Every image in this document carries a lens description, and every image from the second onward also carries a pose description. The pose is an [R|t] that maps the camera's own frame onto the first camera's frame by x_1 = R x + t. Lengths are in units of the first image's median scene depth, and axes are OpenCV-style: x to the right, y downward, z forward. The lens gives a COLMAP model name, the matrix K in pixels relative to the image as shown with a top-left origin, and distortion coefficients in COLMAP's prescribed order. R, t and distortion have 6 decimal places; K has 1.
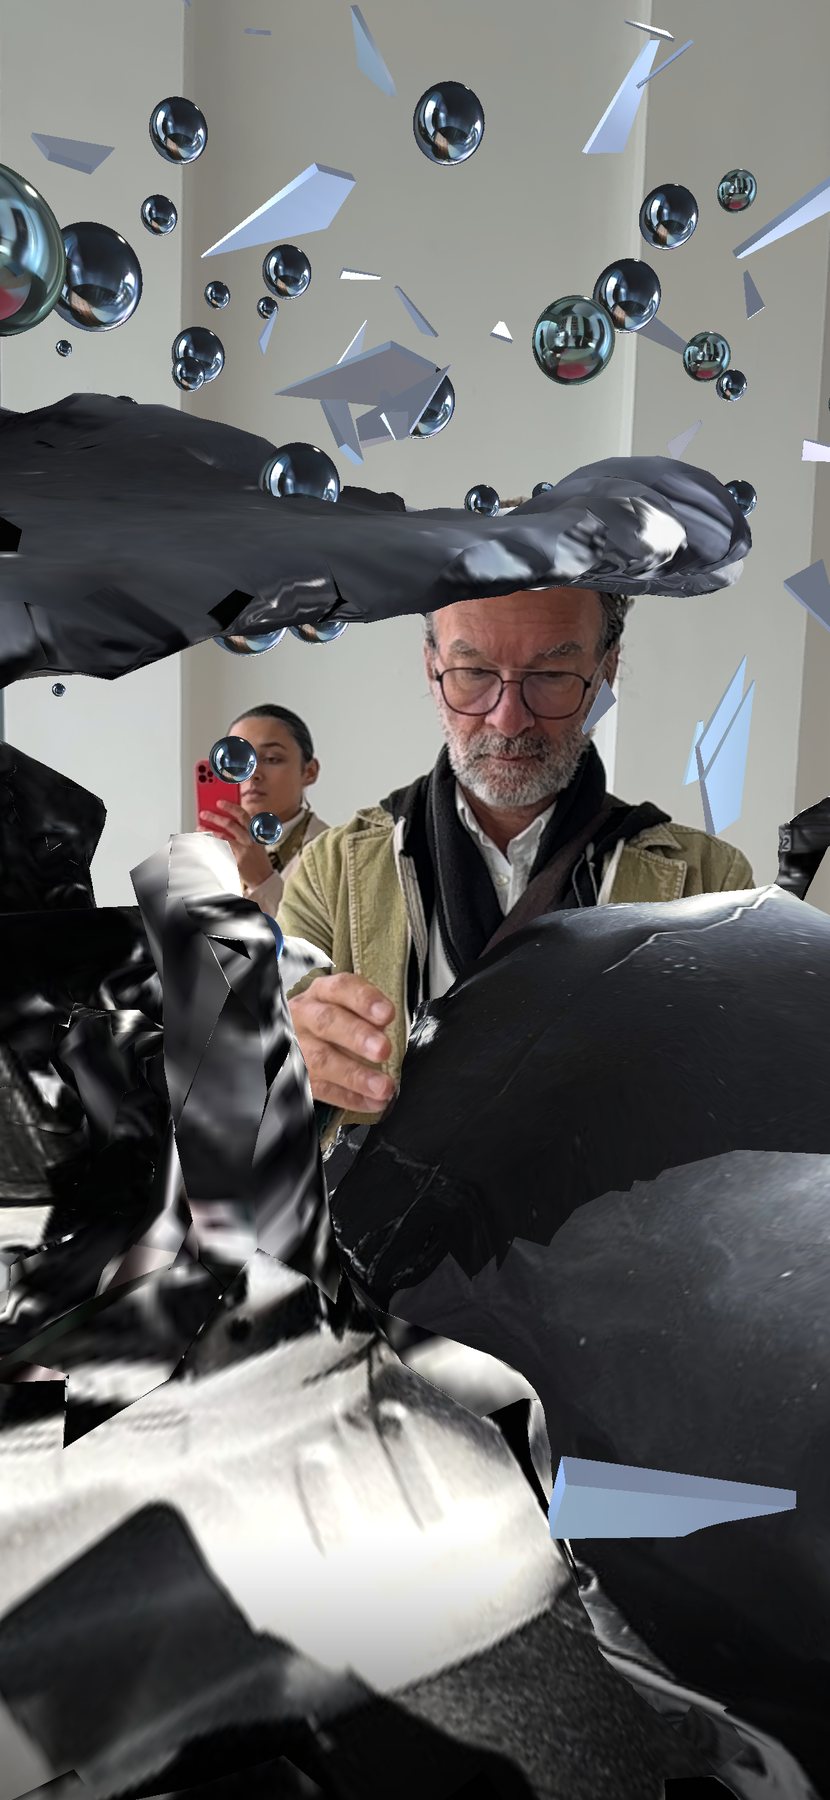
lens RADIAL K [[1258.8, 0, 415.0], [0, 1258.8, 900.0], [0, 0, 1]] dist [0.000398, 0.000670]
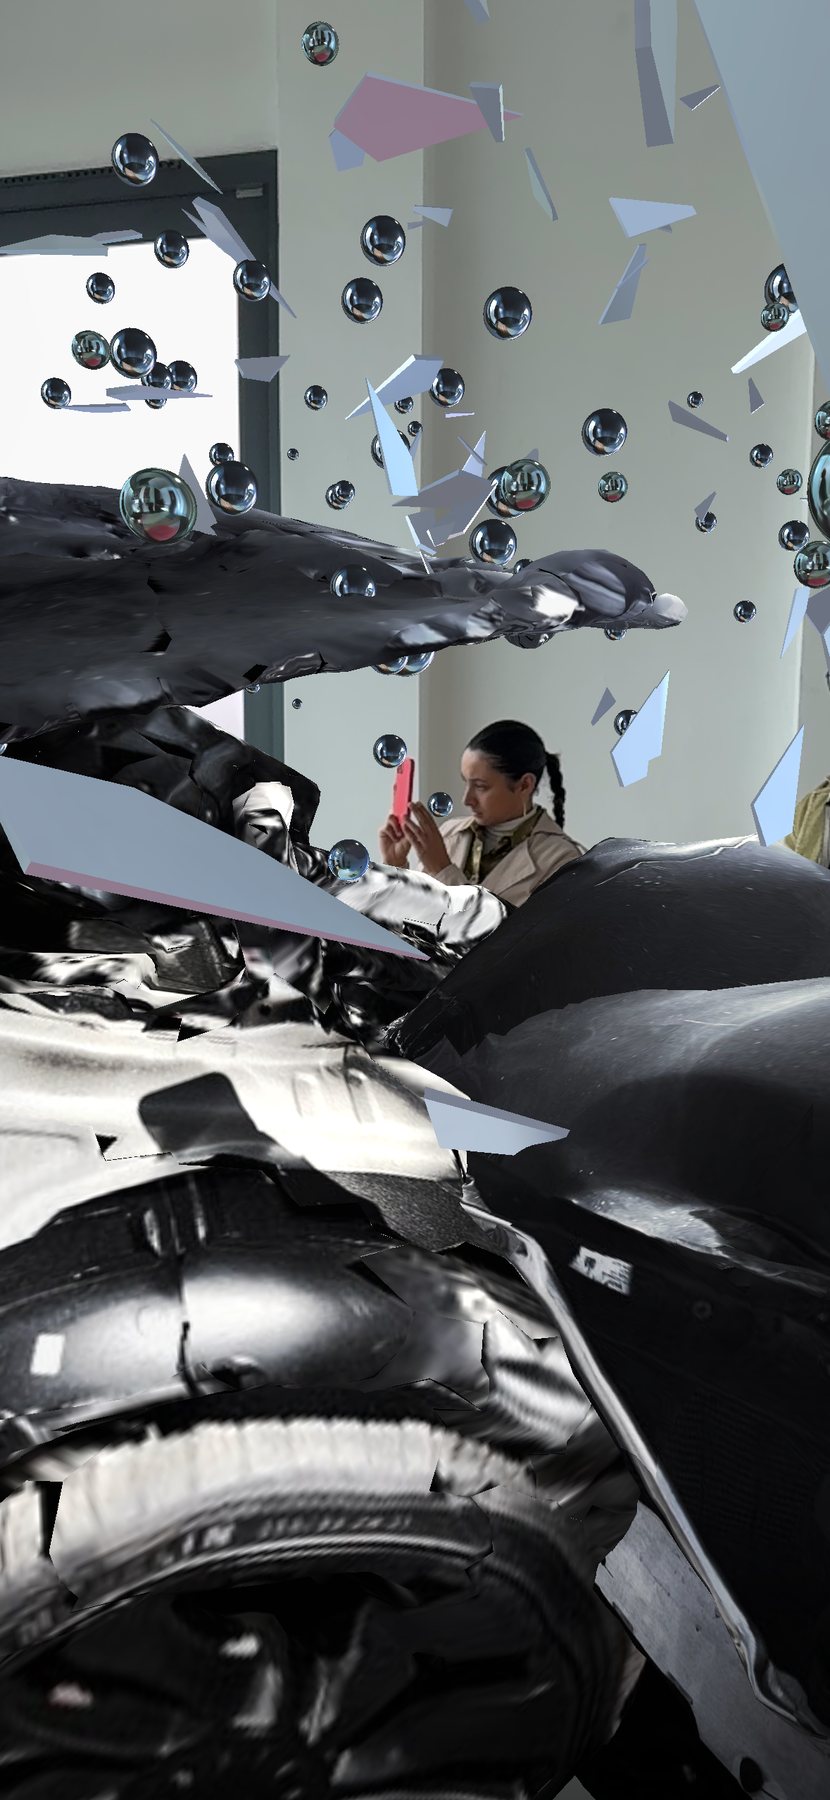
lens RADIAL K [[1258.8, 0, 415.0], [0, 1258.8, 900.0], [0, 0, 1]] dist [0.000398, 0.000670]
pose [[0.970738, 0.004258, -0.240104, 0.562448], [-0.004458, 0.999990, -0.000289, 0.141365], [0.240101, 0.001350, 0.970747, -0.916371]]
